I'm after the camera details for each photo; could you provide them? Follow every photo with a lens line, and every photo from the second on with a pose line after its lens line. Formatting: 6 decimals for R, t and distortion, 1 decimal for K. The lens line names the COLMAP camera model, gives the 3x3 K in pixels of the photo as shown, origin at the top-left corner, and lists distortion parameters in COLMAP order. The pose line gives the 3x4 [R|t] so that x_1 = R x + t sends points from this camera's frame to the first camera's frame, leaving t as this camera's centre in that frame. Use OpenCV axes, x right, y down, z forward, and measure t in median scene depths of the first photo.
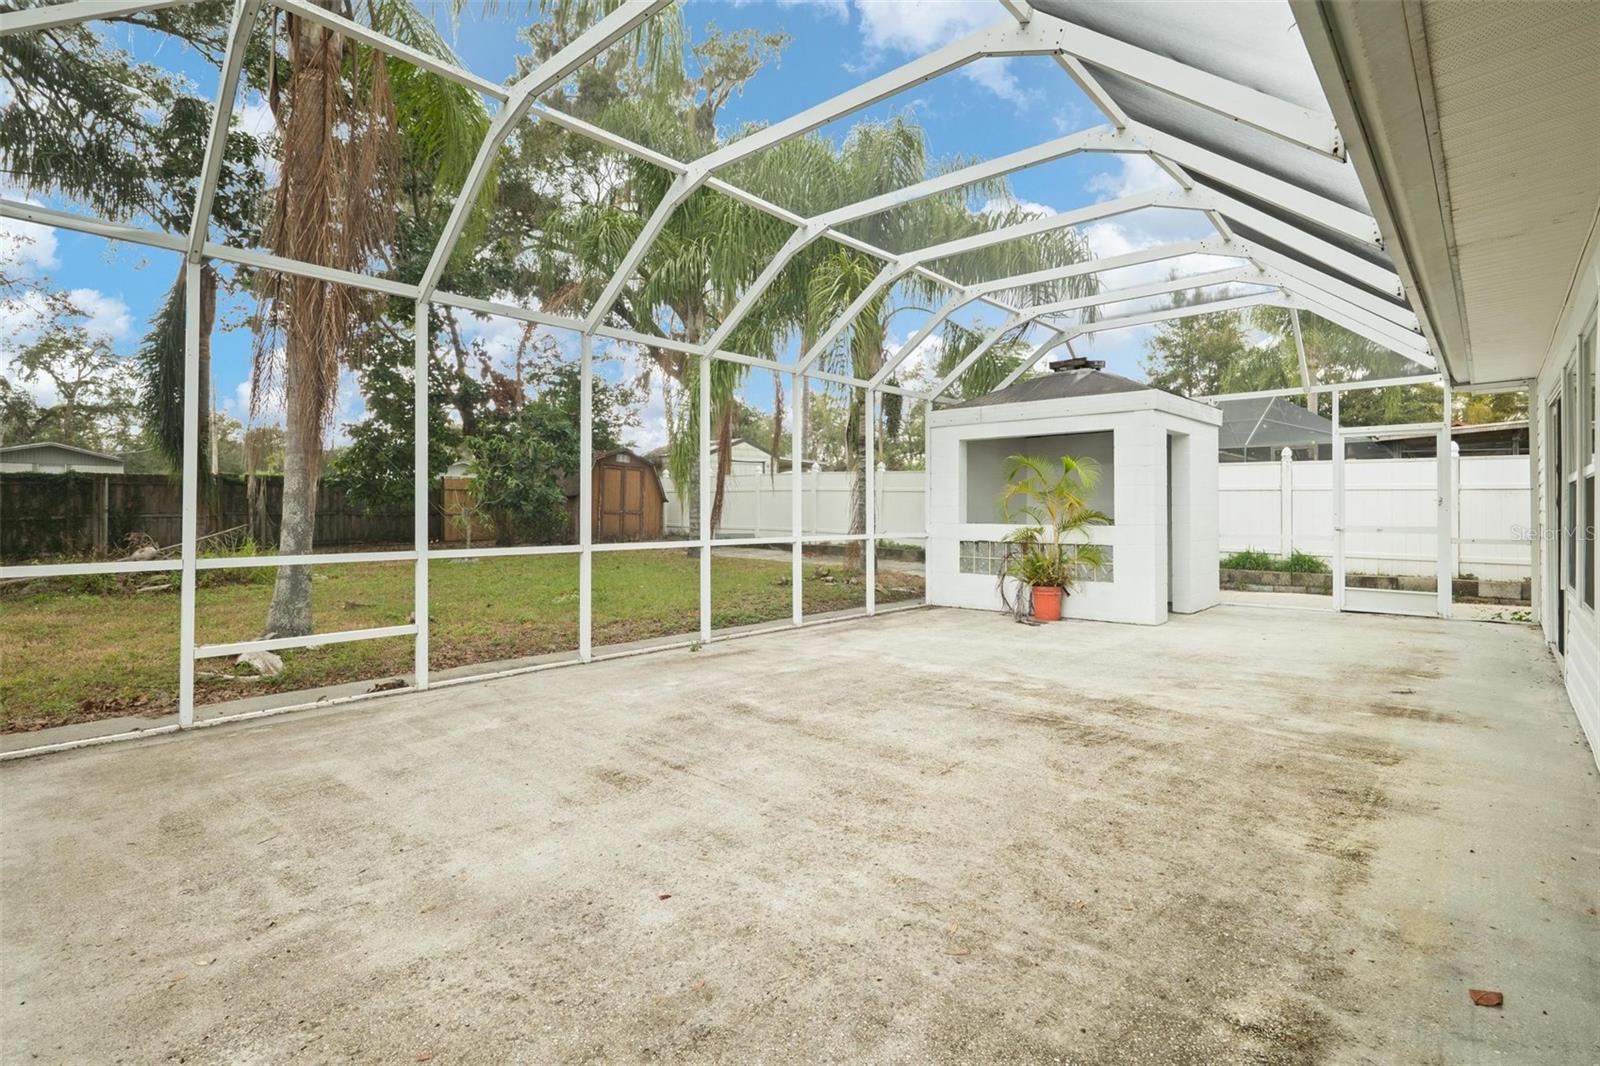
lens RADIAL K [[748.7, 0, 795.2], [0, 748.7, 519.4], [0, 0, 1]] dist [0.001250, -0.001981]
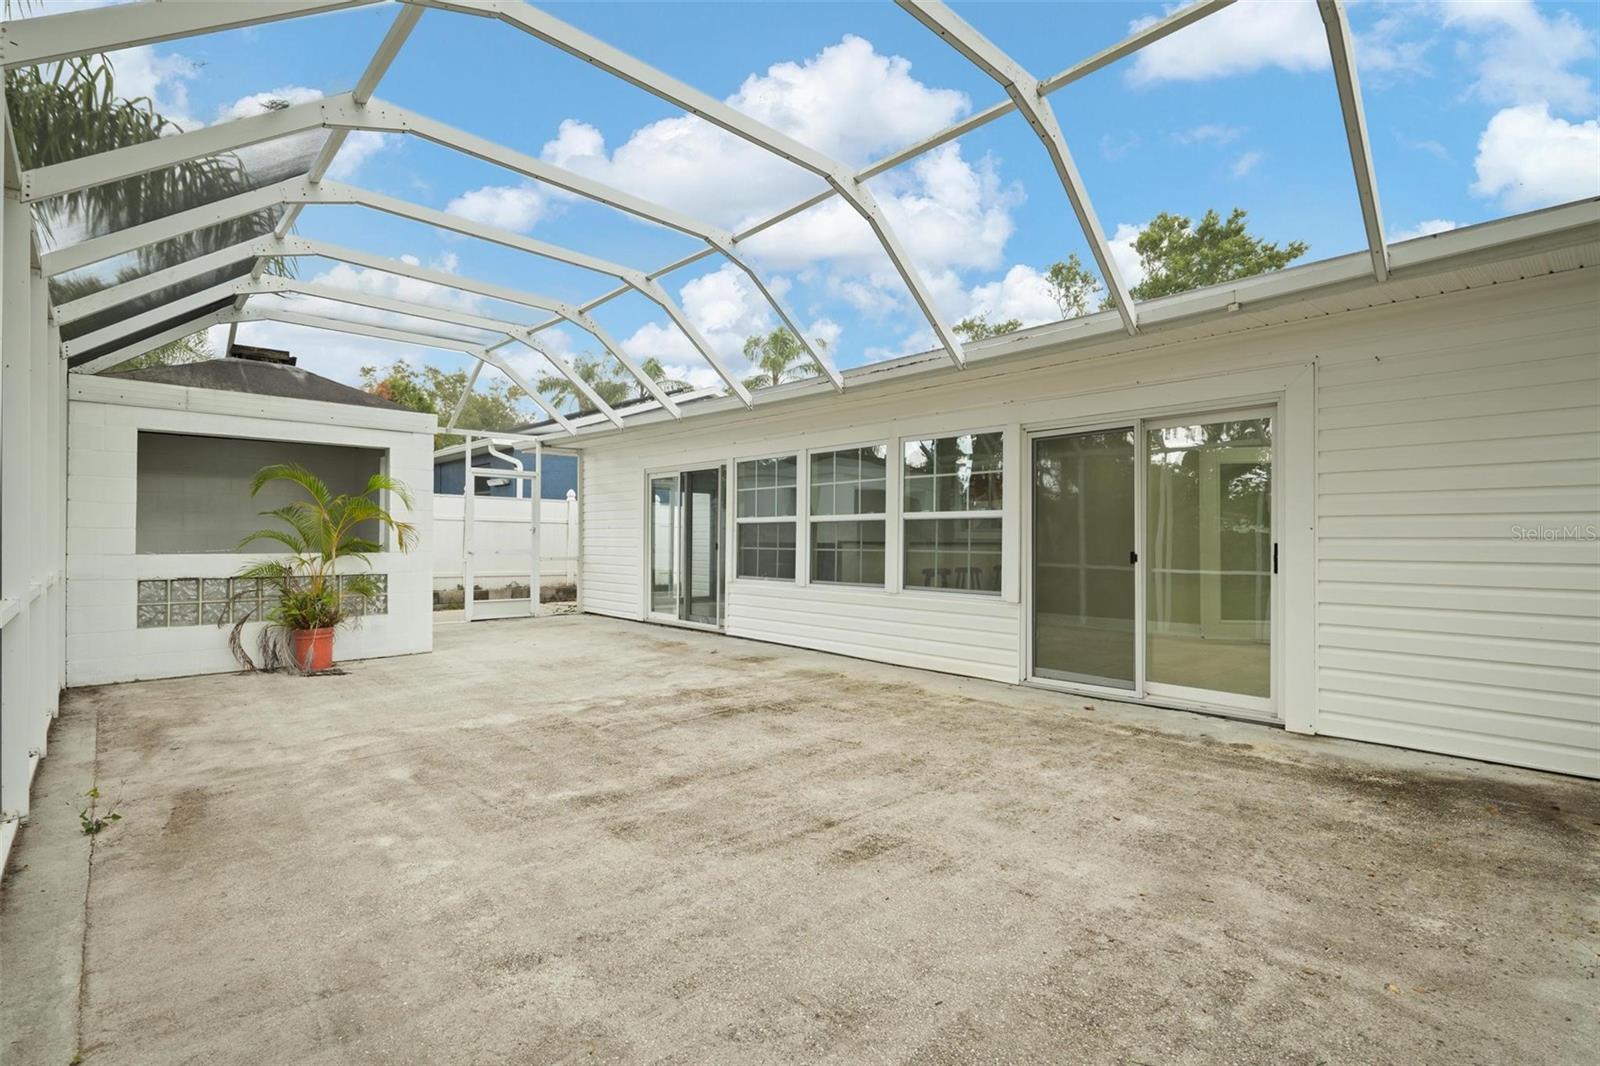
lens RADIAL K [[748.7, 0, 800.7], [0, 748.7, 534.9], [0, 0, 1]] dist [0.001250, -0.001981]
pose [[0.088198, 0.005576, 0.996087, -1.294889], [0.008827, 0.999941, -0.006380, -0.008344], [-0.996064, 0.009355, 0.088143, 1.179300]]
